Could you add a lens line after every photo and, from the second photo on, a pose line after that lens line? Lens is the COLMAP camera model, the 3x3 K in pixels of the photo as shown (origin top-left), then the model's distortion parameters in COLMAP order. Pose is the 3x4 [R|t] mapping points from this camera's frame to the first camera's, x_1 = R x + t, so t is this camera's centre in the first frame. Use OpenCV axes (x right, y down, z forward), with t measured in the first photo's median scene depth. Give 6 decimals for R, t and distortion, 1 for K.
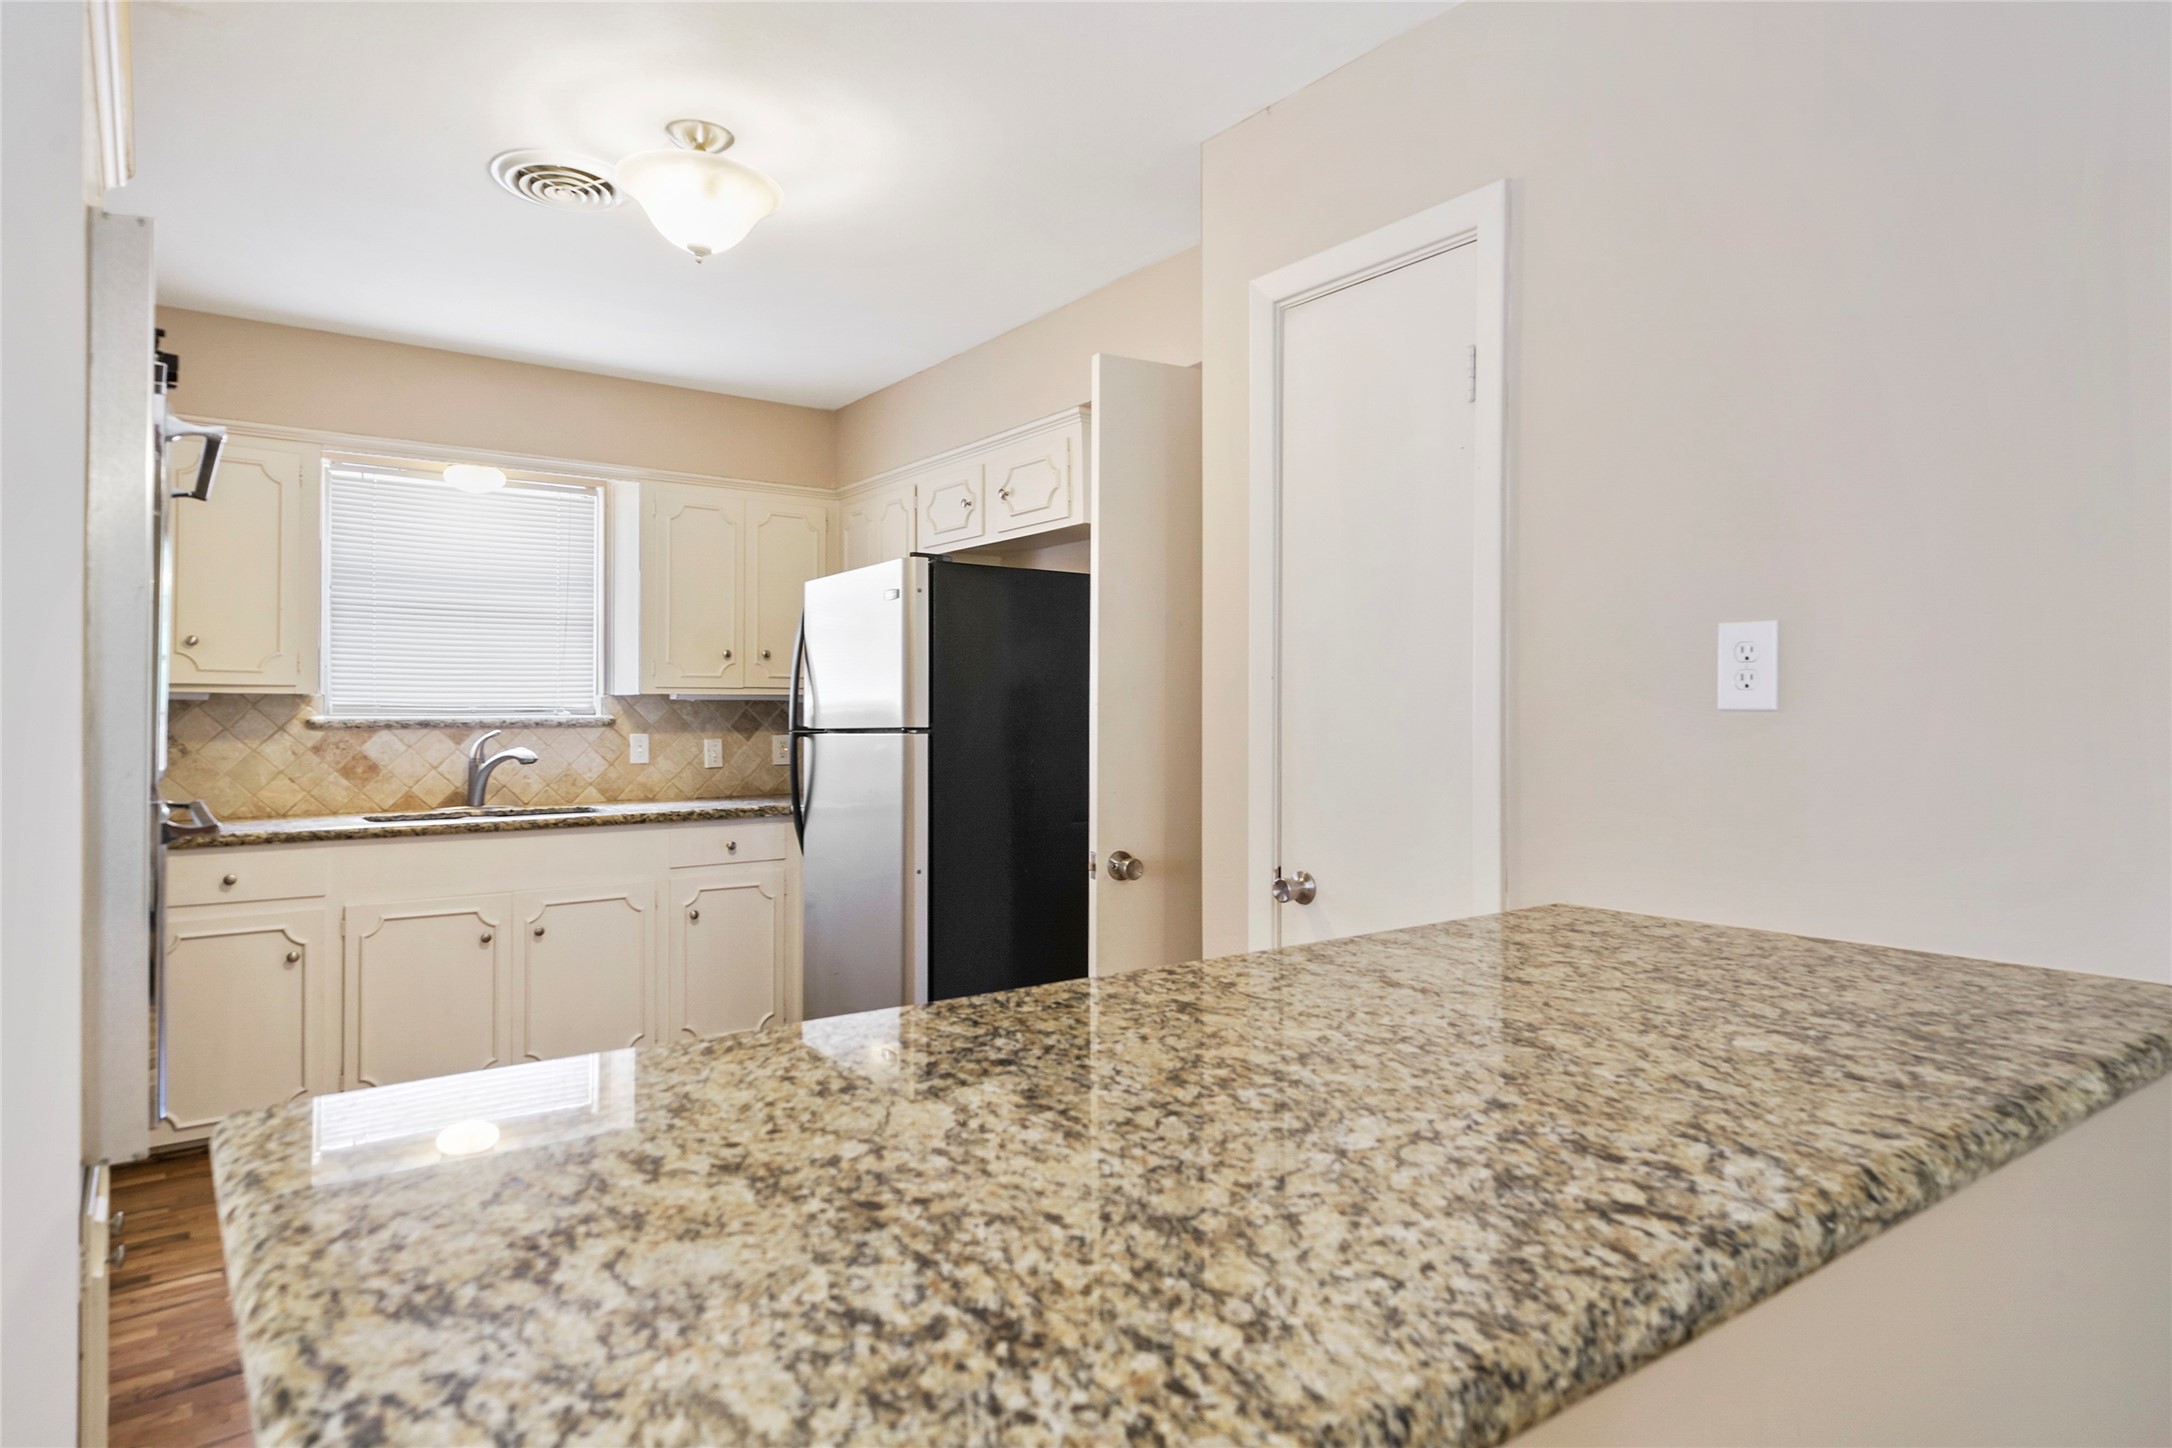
lens RADIAL K [[1201.8, 0, 1080.9], [0, 1201.8, 687.4], [0, 0, 1]] dist [0.027874, -0.000551]
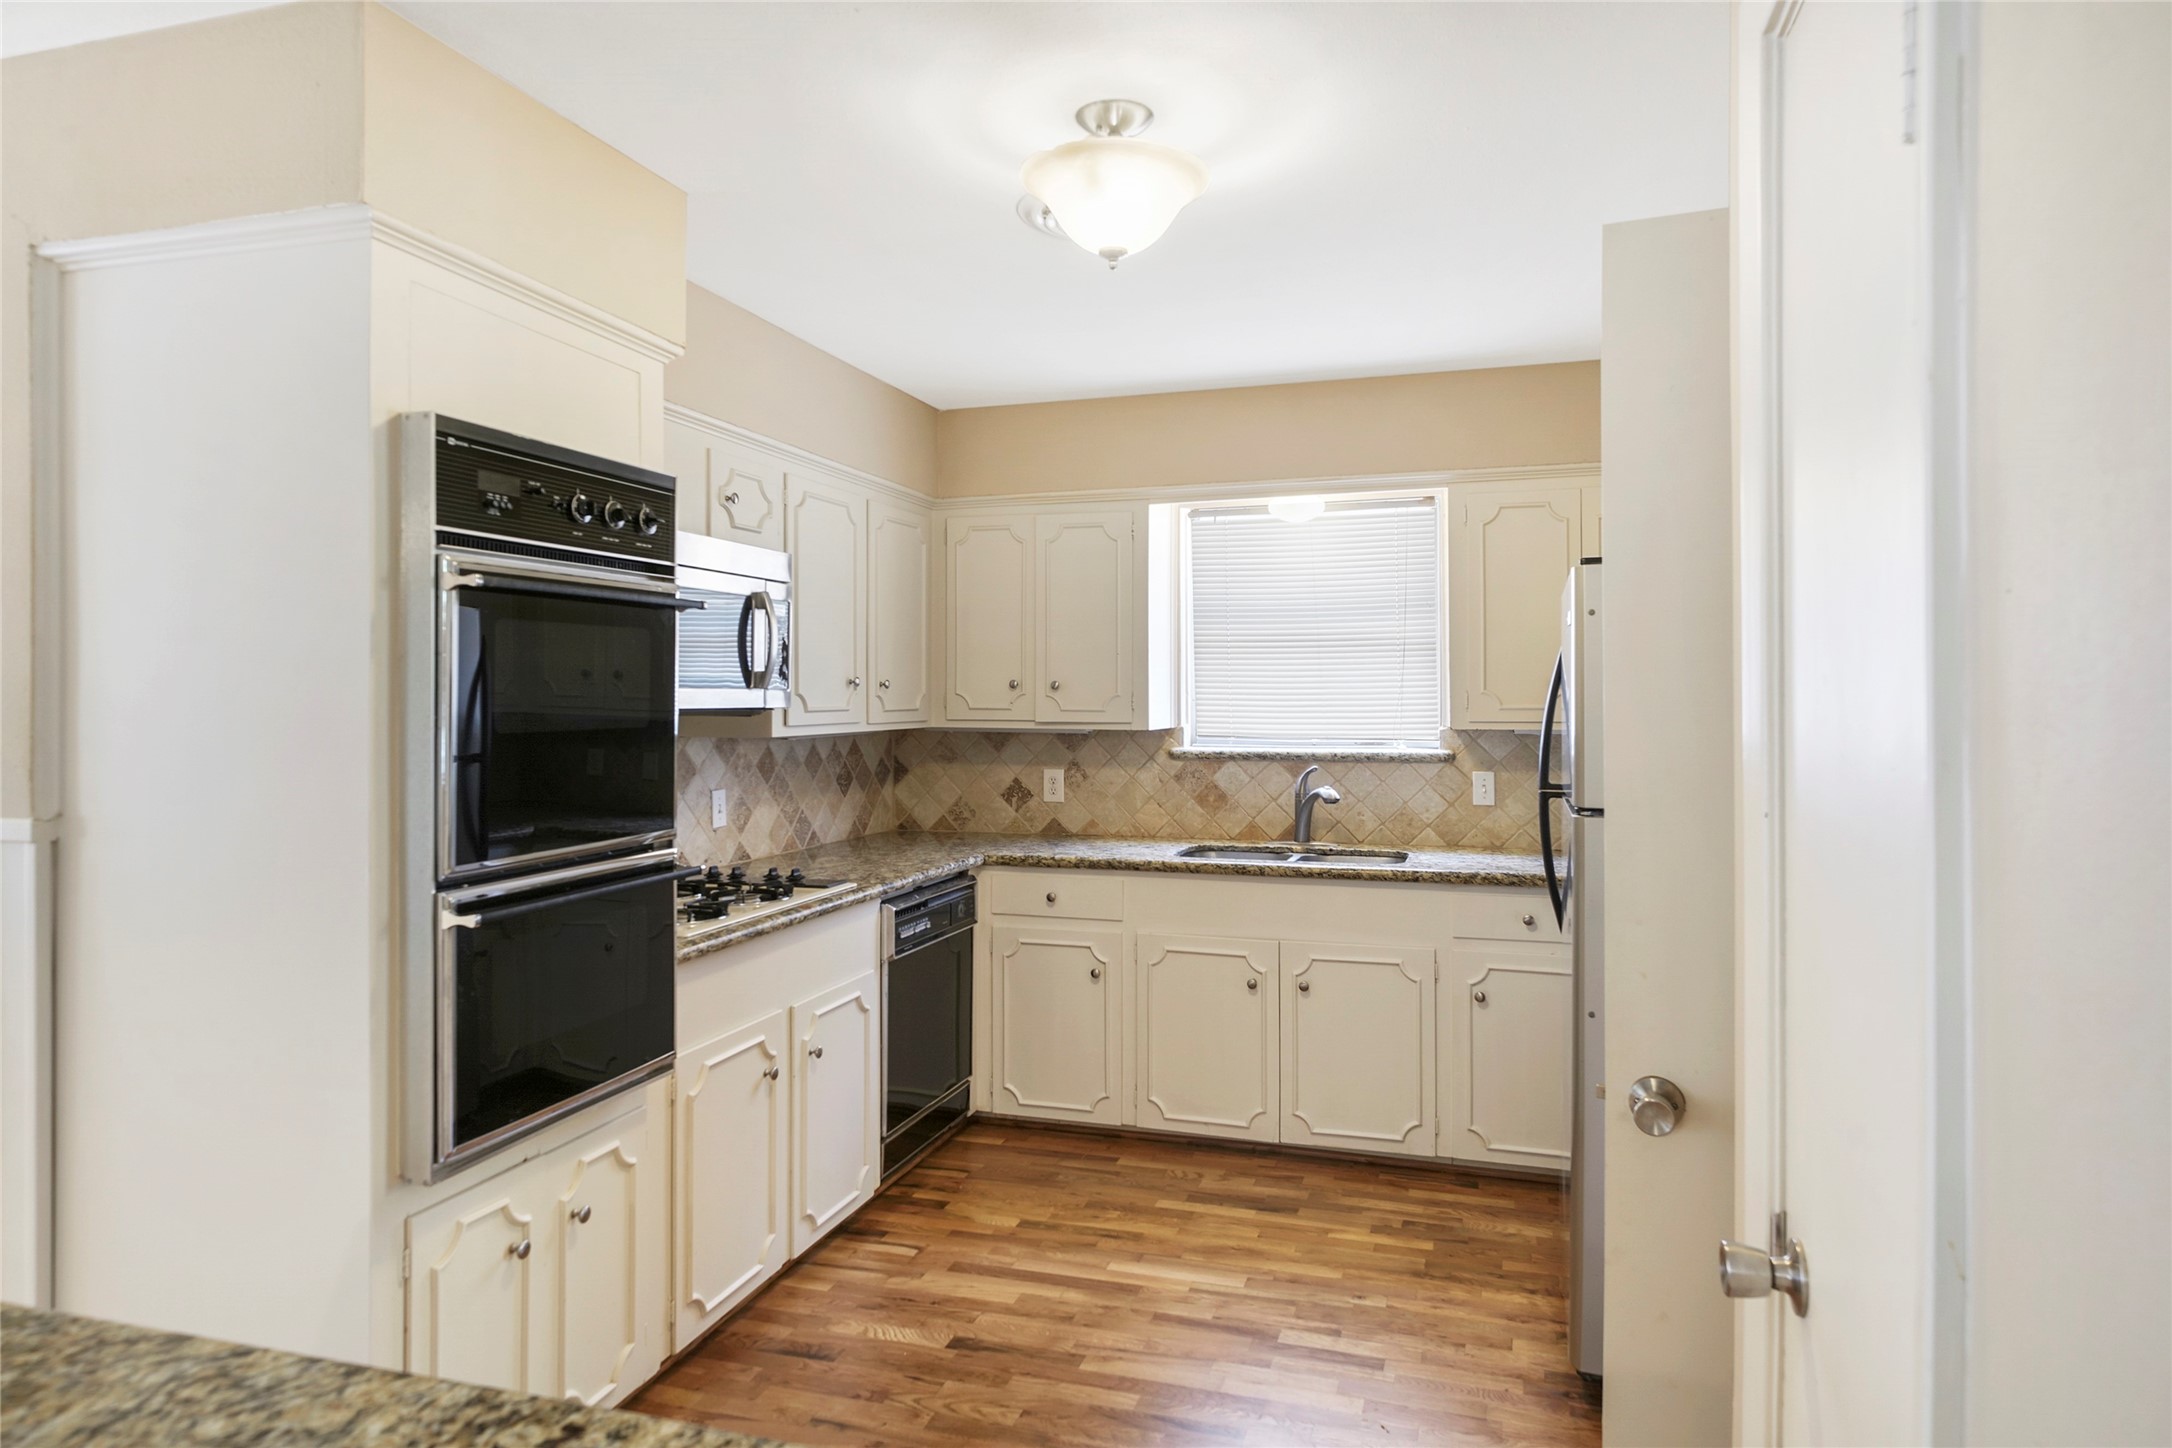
lens RADIAL K [[1255.5, 0, 1118.9], [0, 1255.5, 684.7], [0, 0, 1]] dist [0.023853, -0.003031]
pose [[0.607645, -0.005846, -0.794187, 0.225619], [0.015486, 0.999870, 0.004489, -0.037093], [0.794058, -0.015026, 0.607656, 0.270214]]
